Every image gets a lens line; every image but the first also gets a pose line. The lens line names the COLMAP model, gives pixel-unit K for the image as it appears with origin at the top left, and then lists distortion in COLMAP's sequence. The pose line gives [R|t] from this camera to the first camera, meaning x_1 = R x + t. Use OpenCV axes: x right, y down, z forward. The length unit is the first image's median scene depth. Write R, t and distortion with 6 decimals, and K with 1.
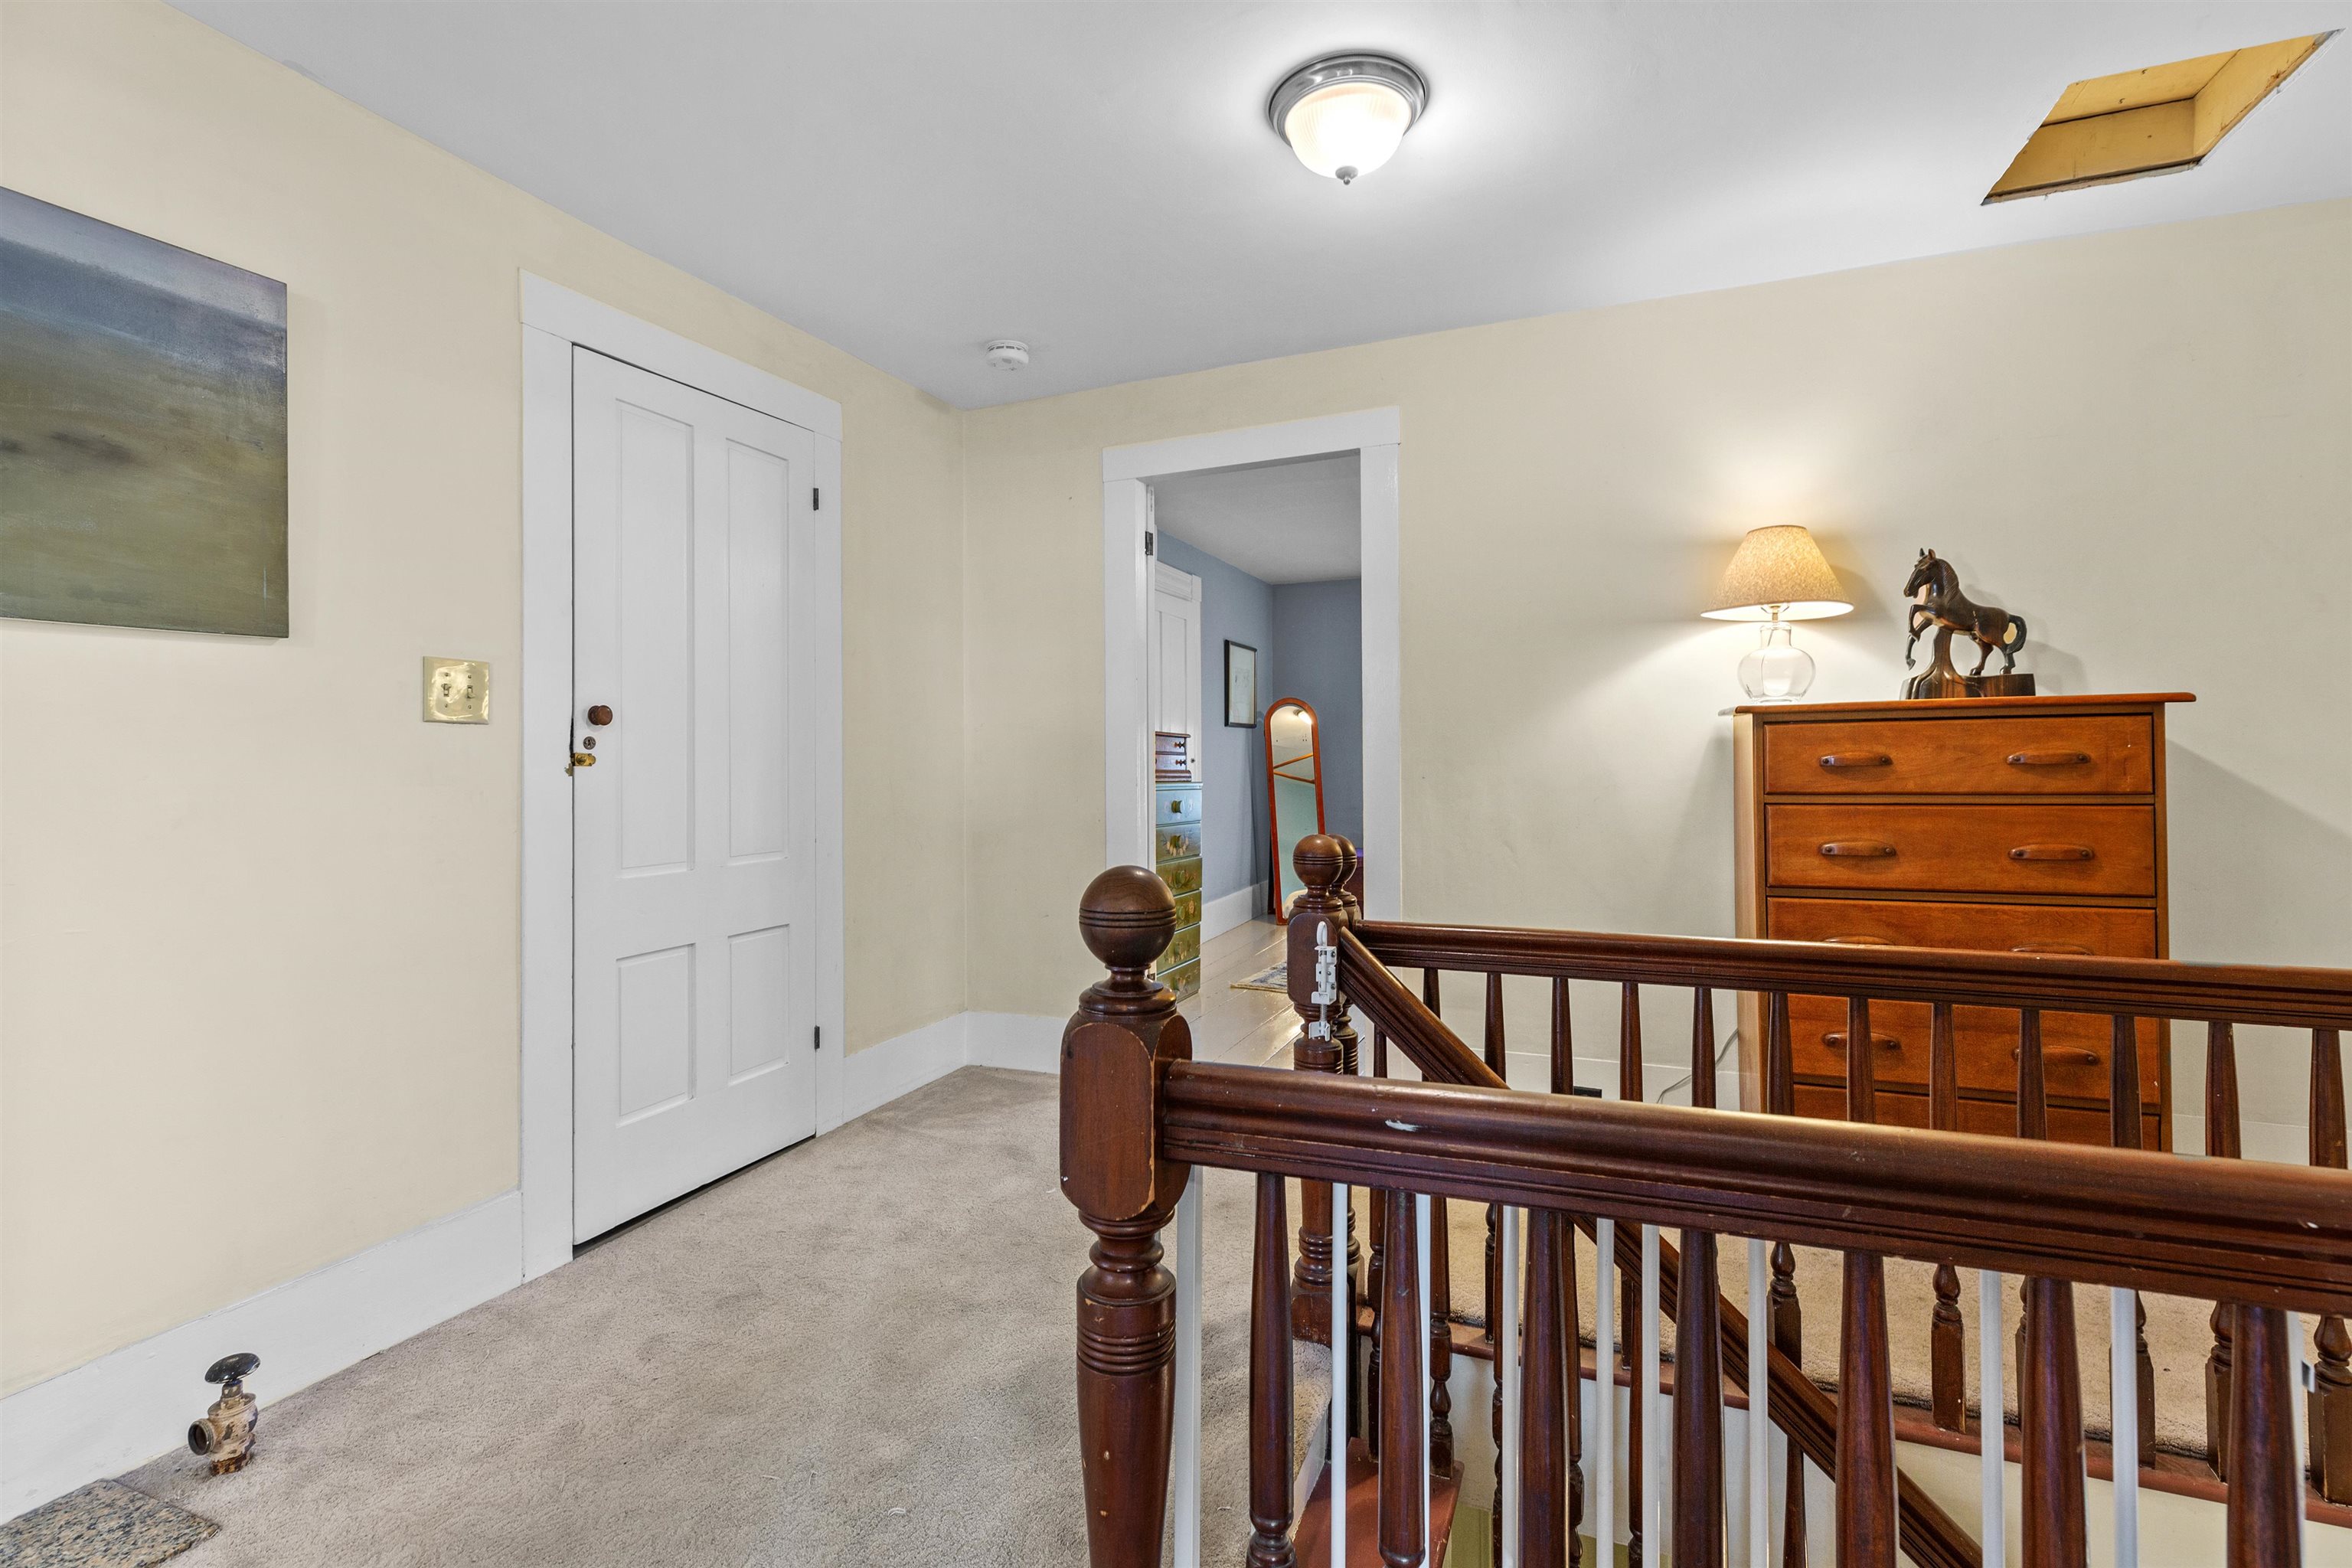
lens RADIAL K [[1090.0, 0, 1174.4], [0, 1090.0, 755.8], [0, 0, 1]] dist [-0.000626, 0.000041]
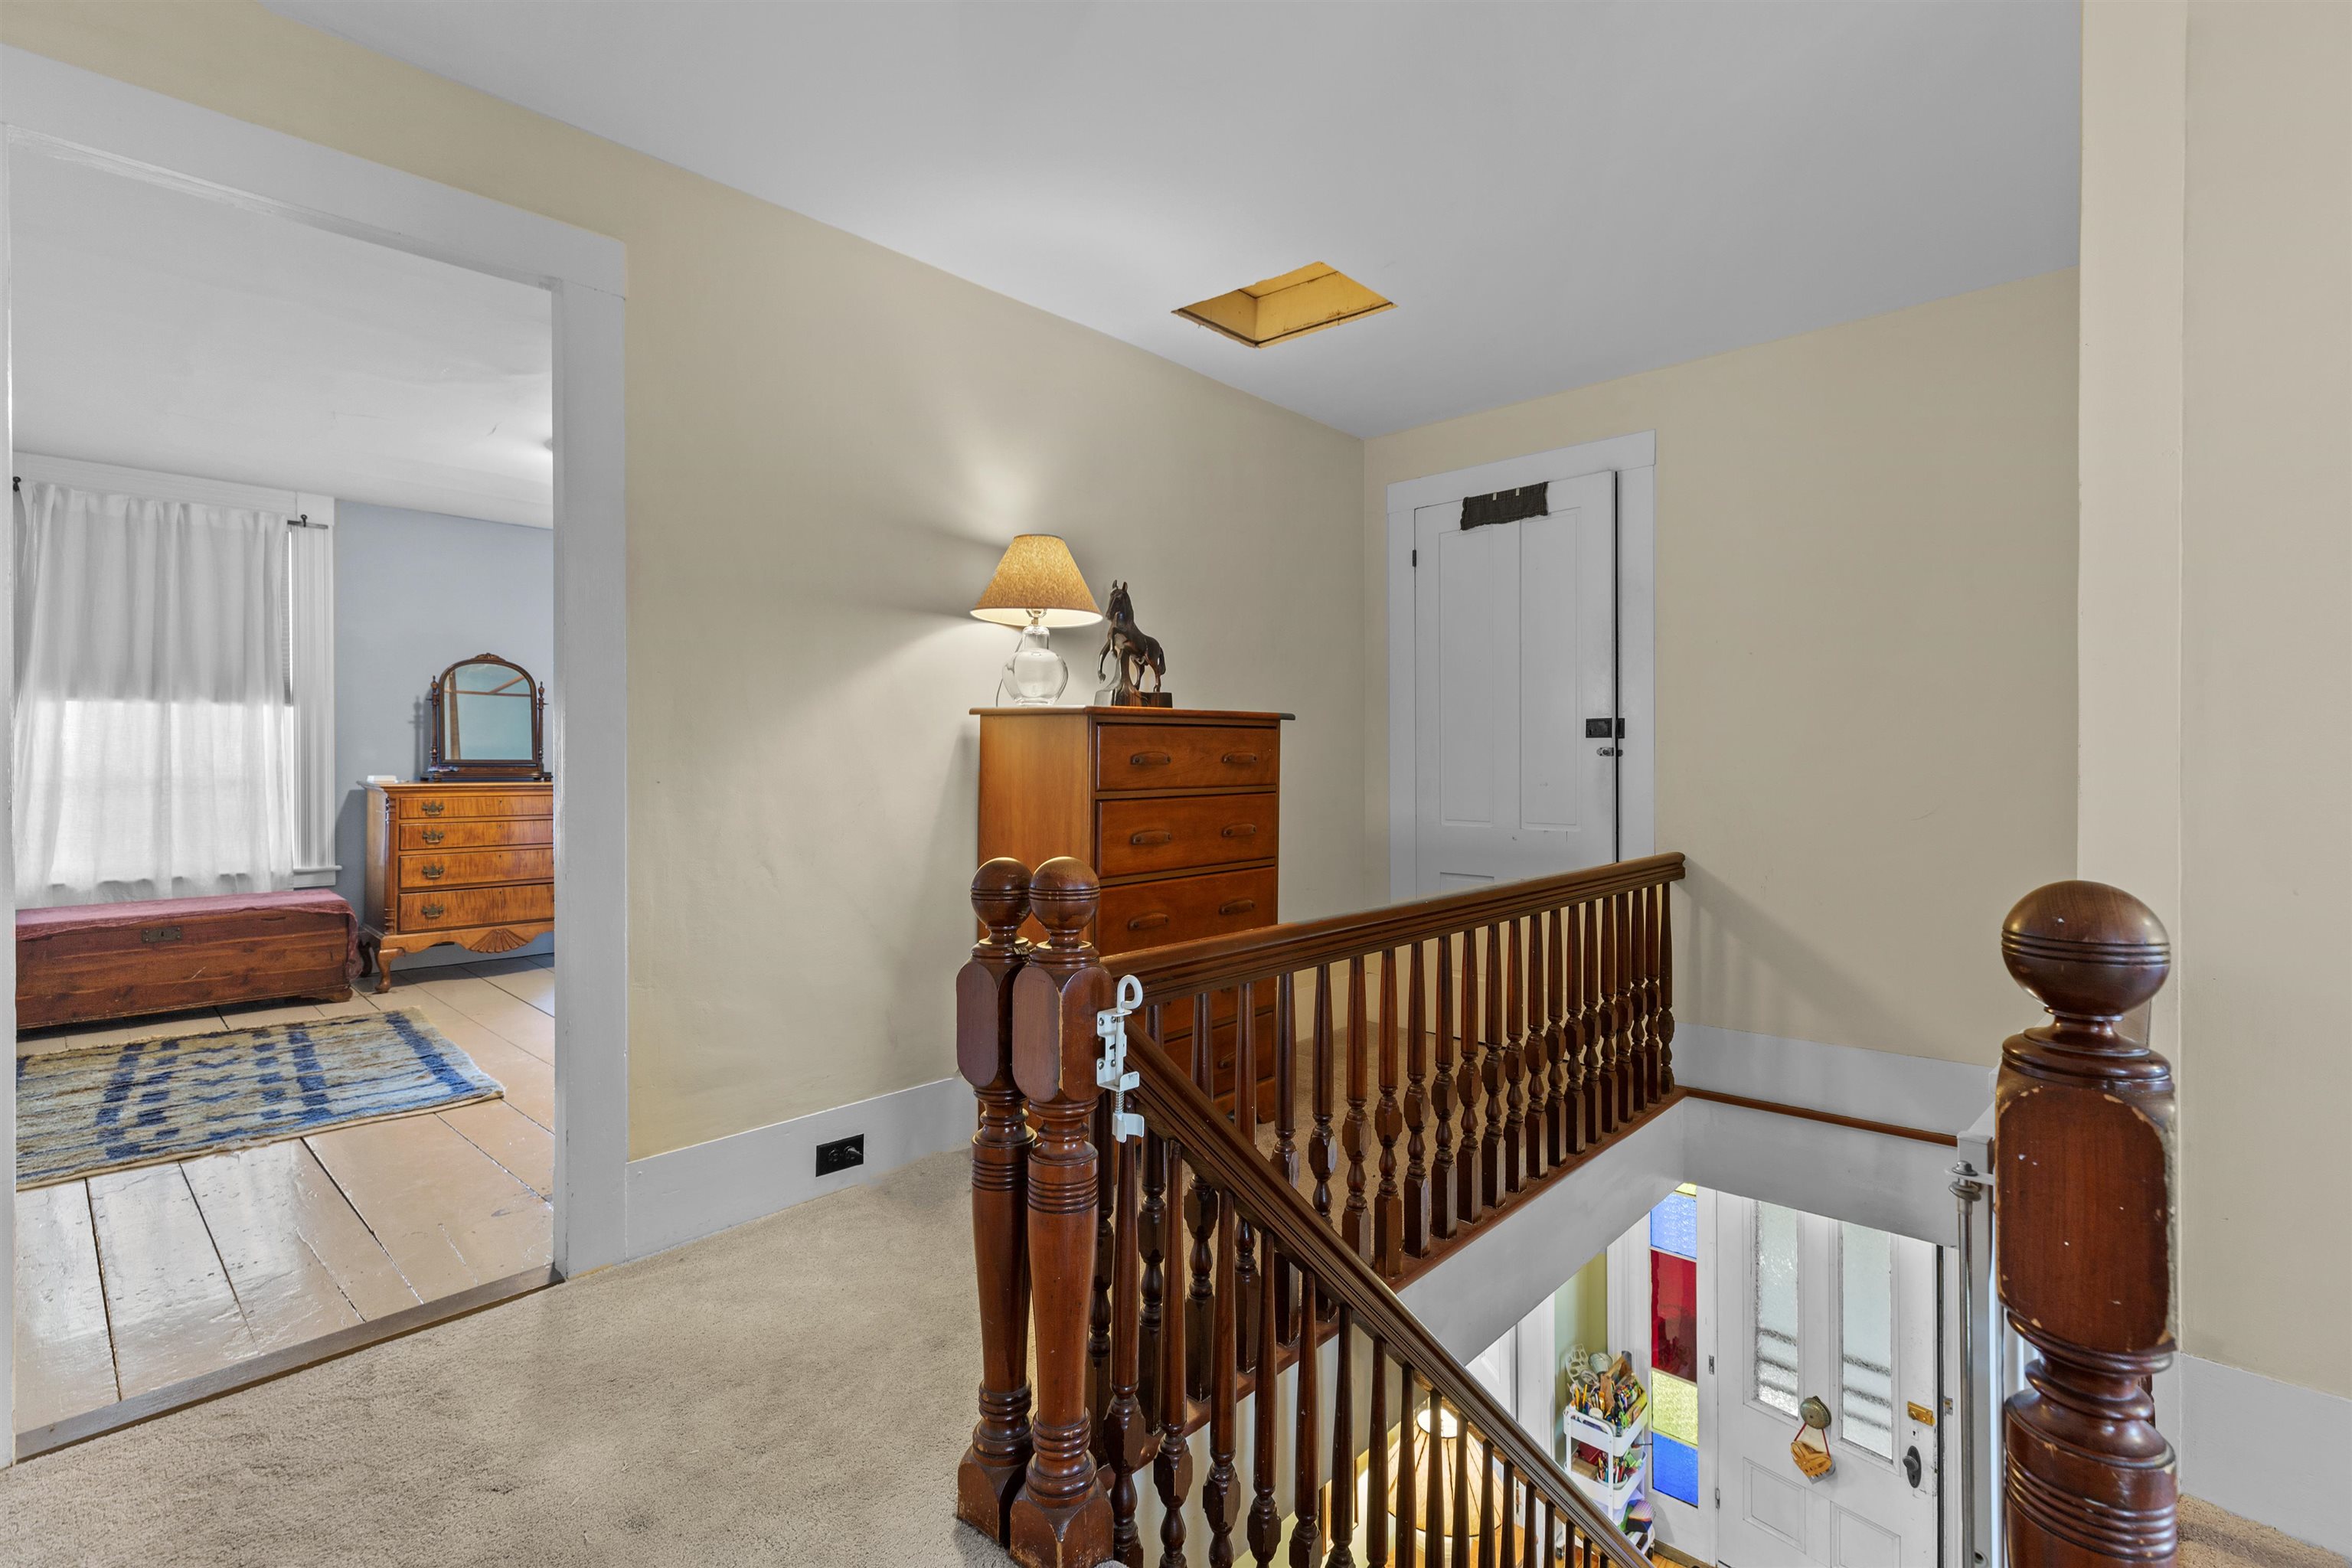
lens RADIAL K [[1090.0, 0, 1174.4], [0, 1090.0, 755.8], [0, 0, 1]] dist [-0.000626, 0.000041]
pose [[0.352334, 0.009498, 0.935826, -0.420457], [-0.003798, 0.999955, -0.008718, 0.010170], [-0.935866, -0.000483, 0.352355, 0.553120]]
